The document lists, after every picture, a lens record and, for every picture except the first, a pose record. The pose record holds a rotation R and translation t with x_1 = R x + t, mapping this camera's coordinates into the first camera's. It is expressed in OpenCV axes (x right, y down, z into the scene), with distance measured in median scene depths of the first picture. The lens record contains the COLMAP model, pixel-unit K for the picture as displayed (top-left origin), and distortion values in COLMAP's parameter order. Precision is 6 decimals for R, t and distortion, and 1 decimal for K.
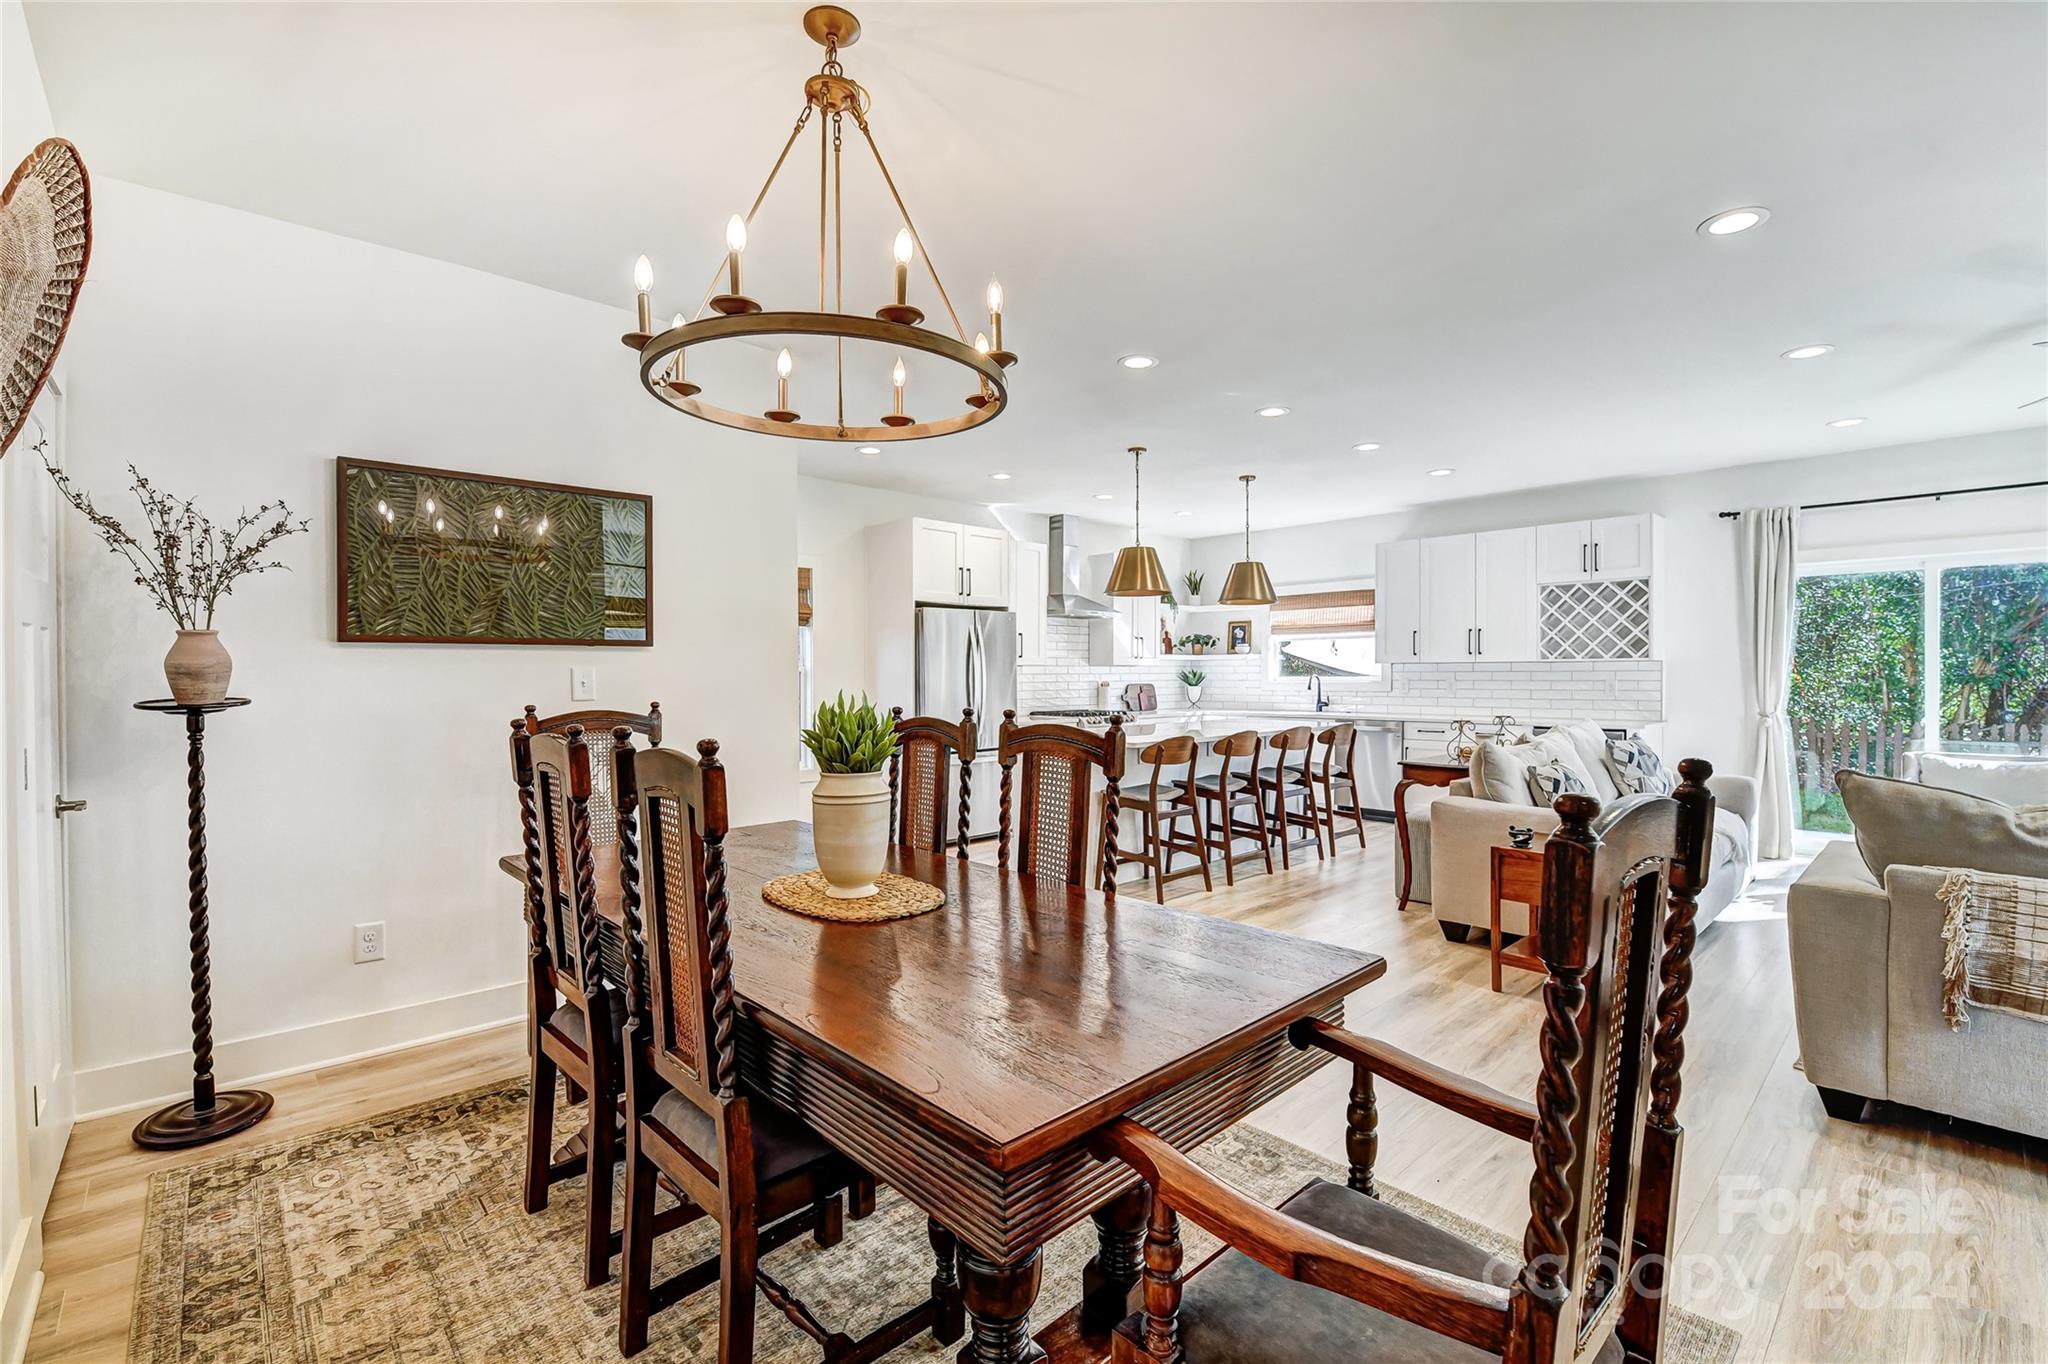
lens RADIAL K [[883.2, 0, 1024.0], [0, 883.2, 682.0], [0, 0, 1]] dist [-0.003388, -0.010565]
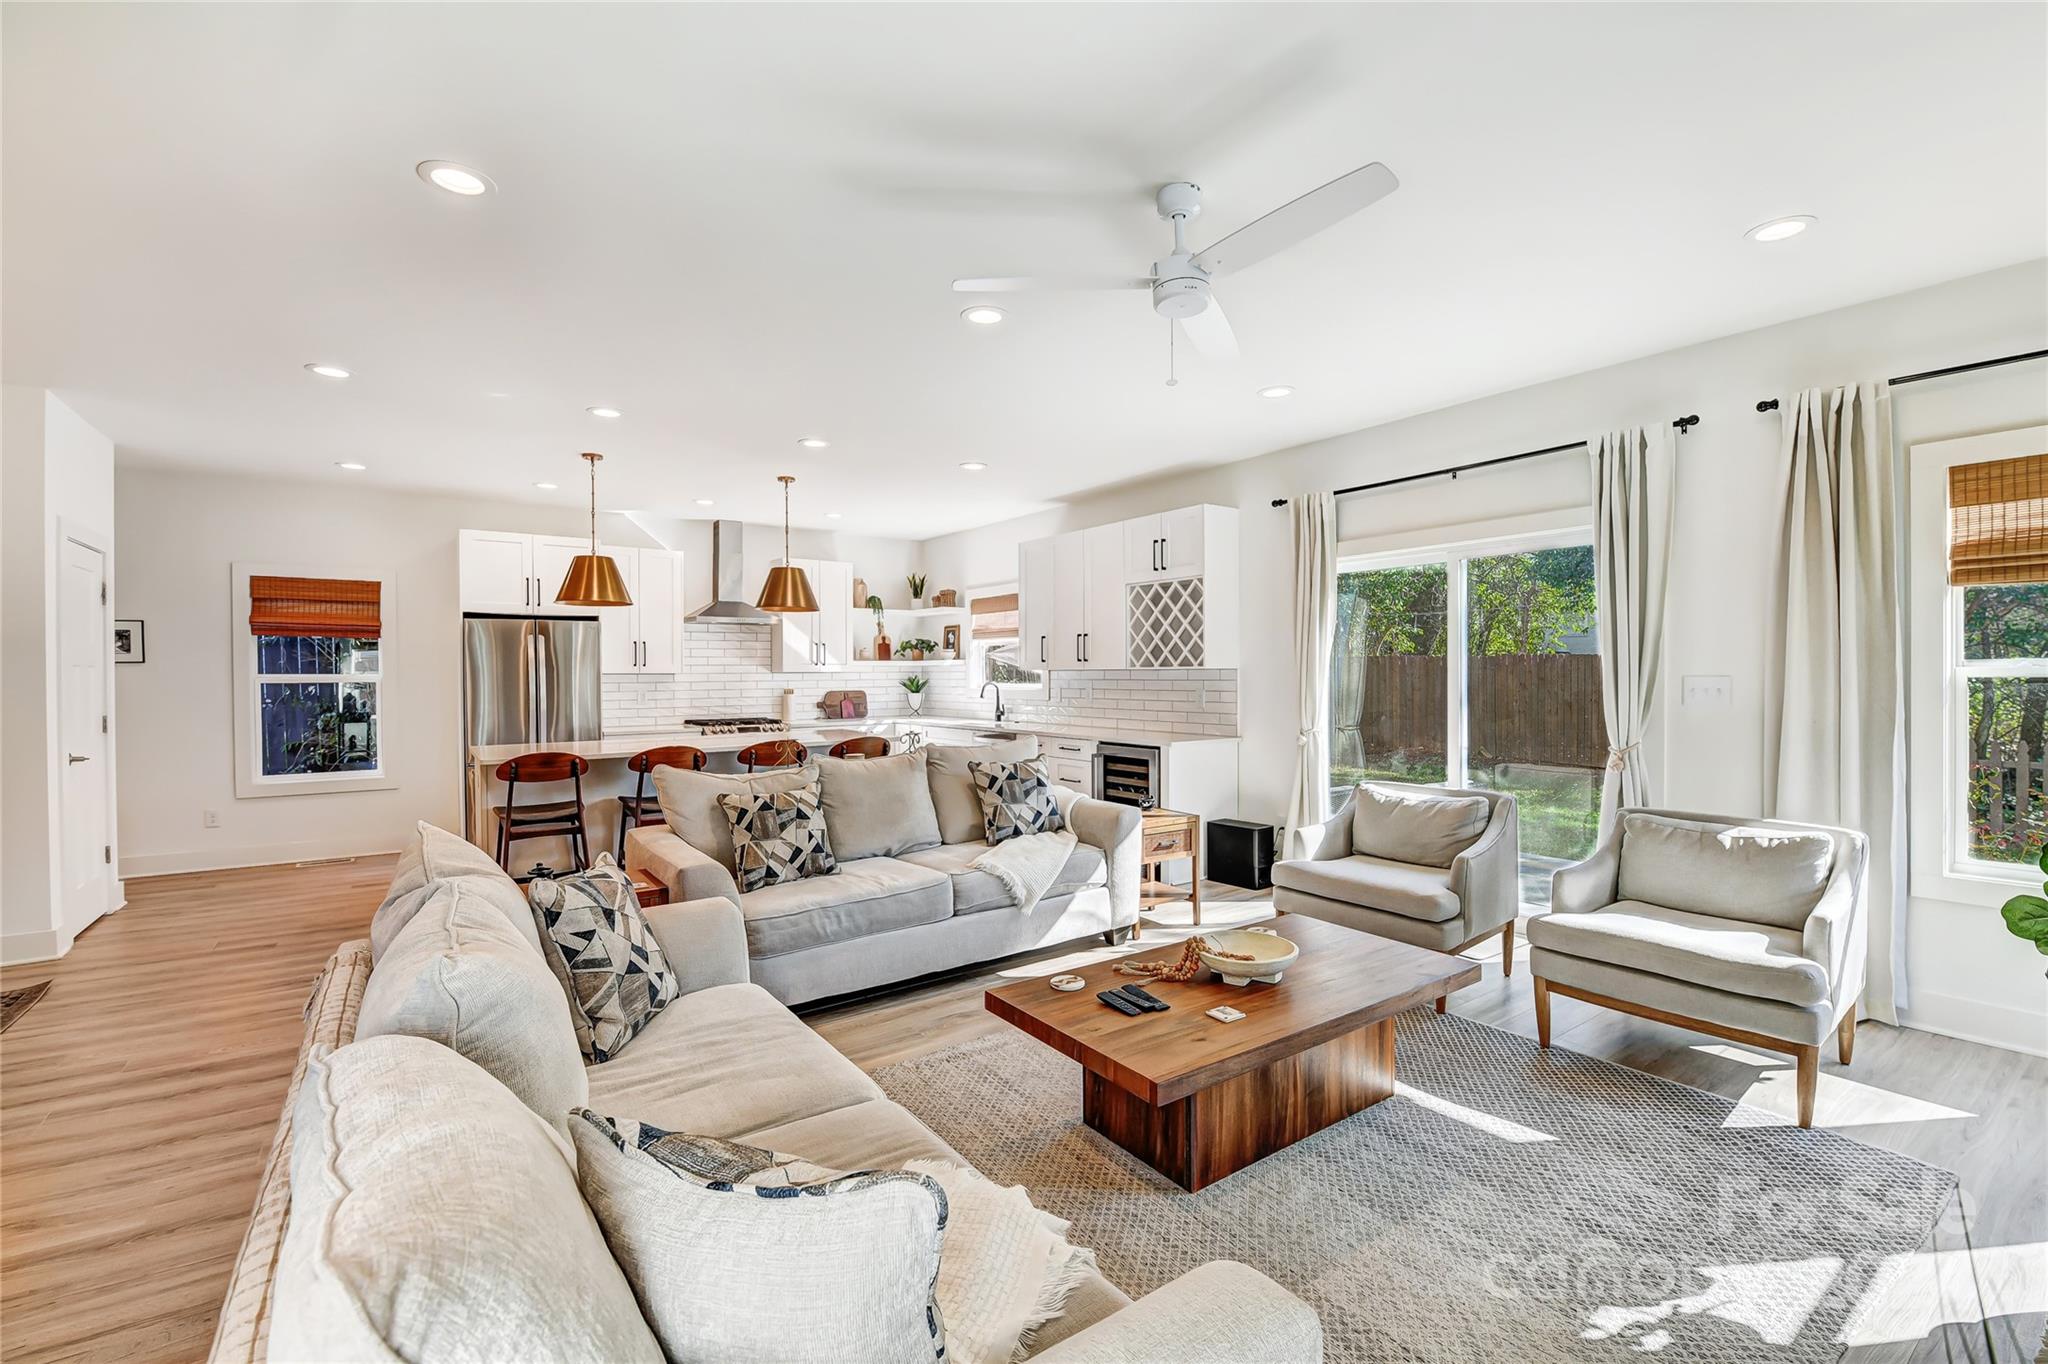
lens RADIAL K [[893.2, 0, 1044.5], [0, 893.2, 681.2], [0, 0, 1]] dist [-0.001638, -0.009592]
pose [[0.990626, -0.000236, -0.136603, 1.686891], [0.000538, 0.999997, 0.002174, -0.037131], [0.136602, -0.002227, 0.990623, 0.207546]]
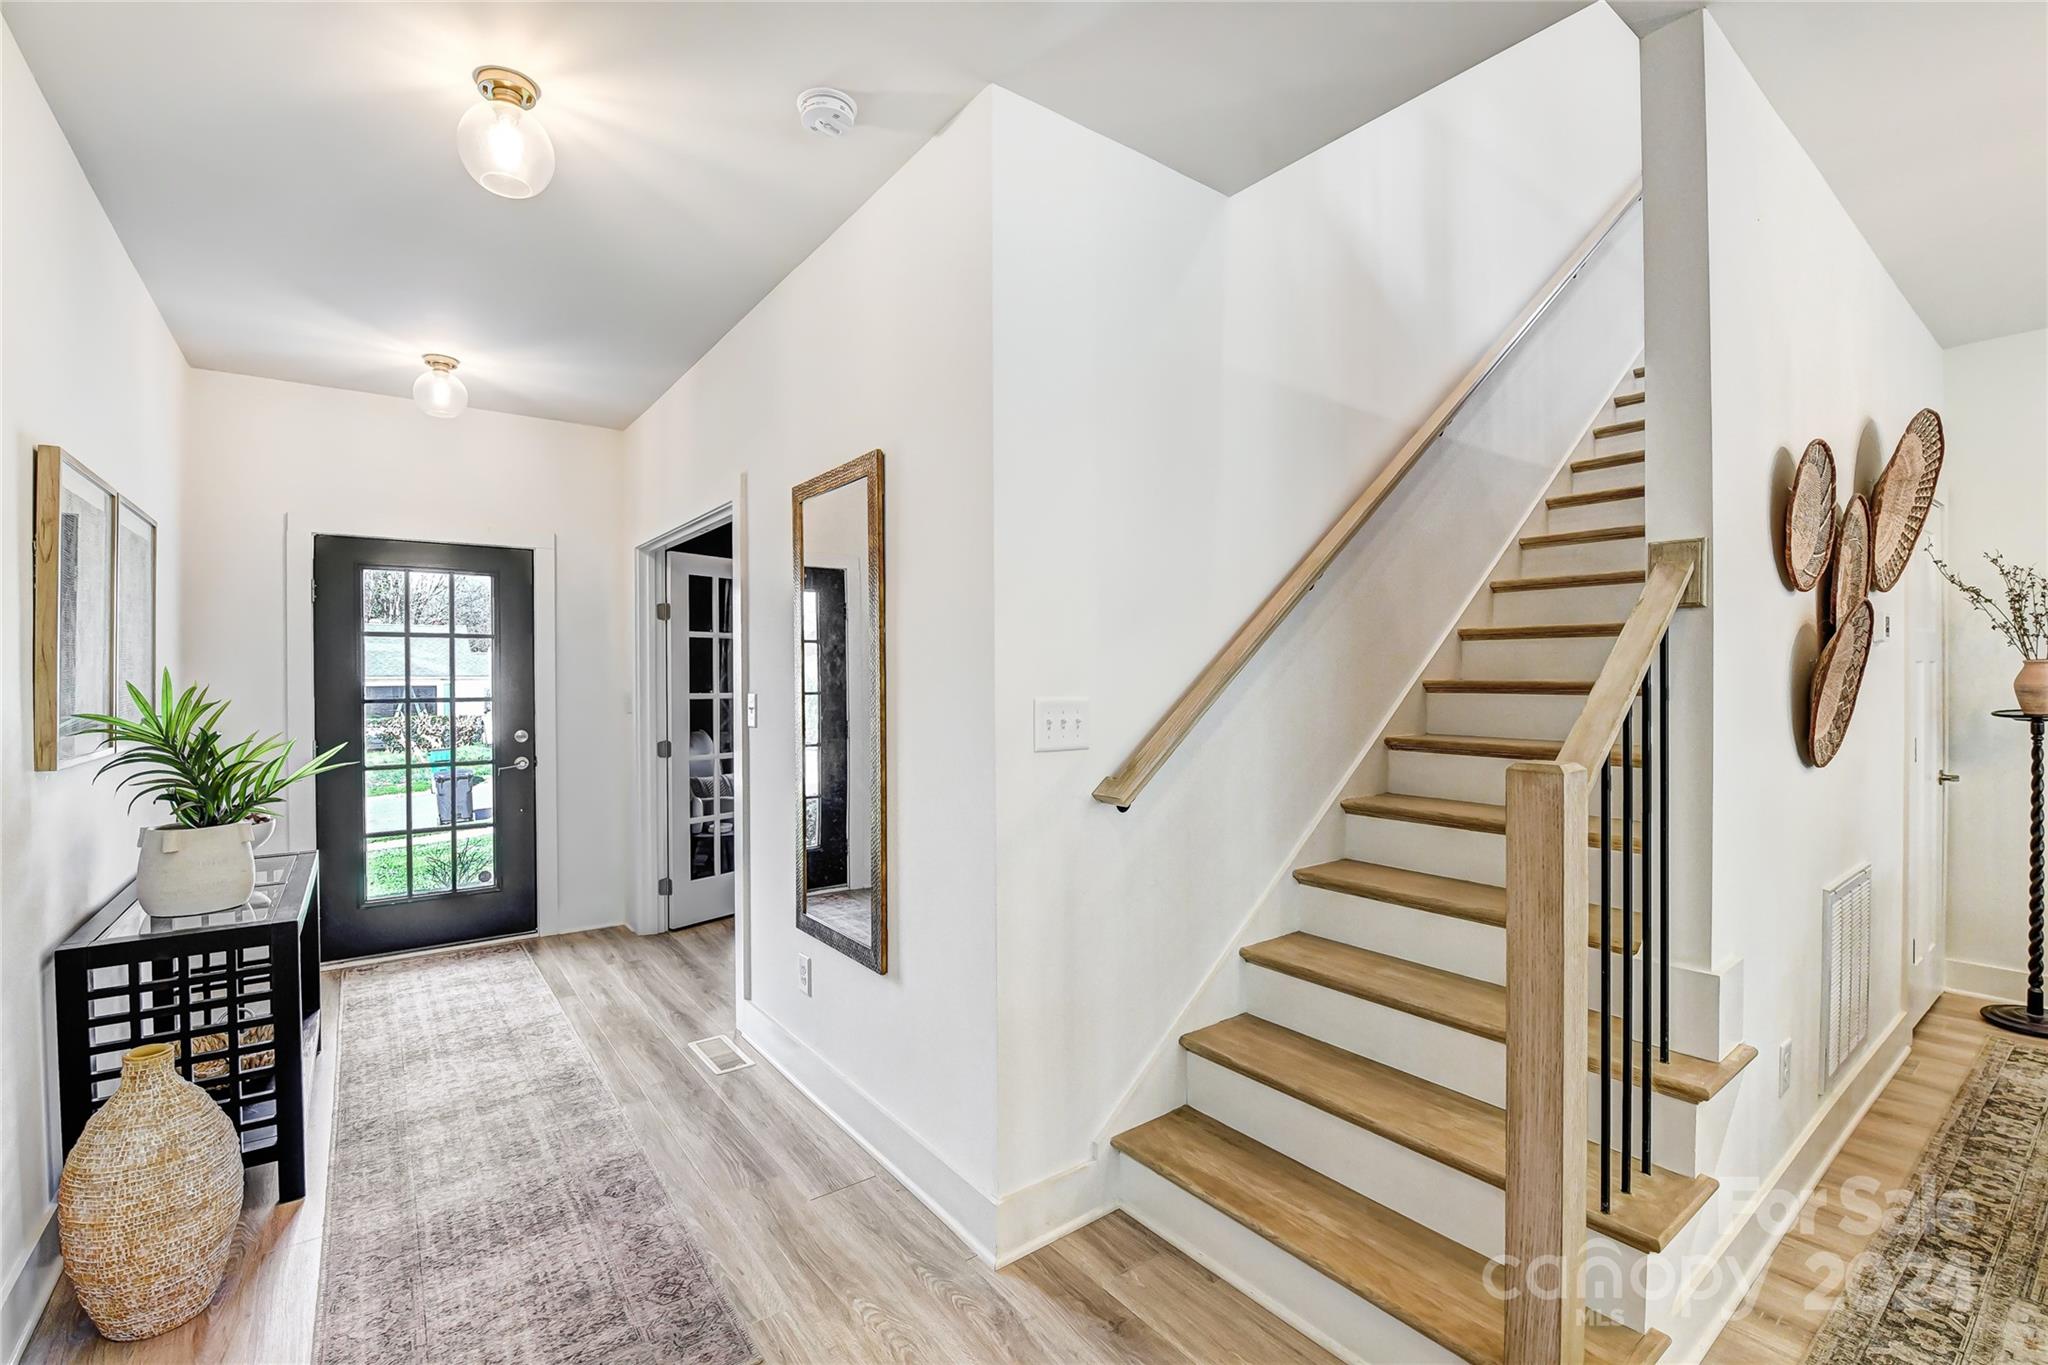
lens RADIAL K [[893.2, 0, 1044.5], [0, 893.2, 681.7], [0, 0, 1]] dist [-0.001638, -0.009592]
pose [[-0.092510, 0.007040, -0.995687, 0.528572], [-0.003107, 0.999968, 0.007359, -0.028662], [0.995707, 0.003774, -0.092485, -0.395338]]
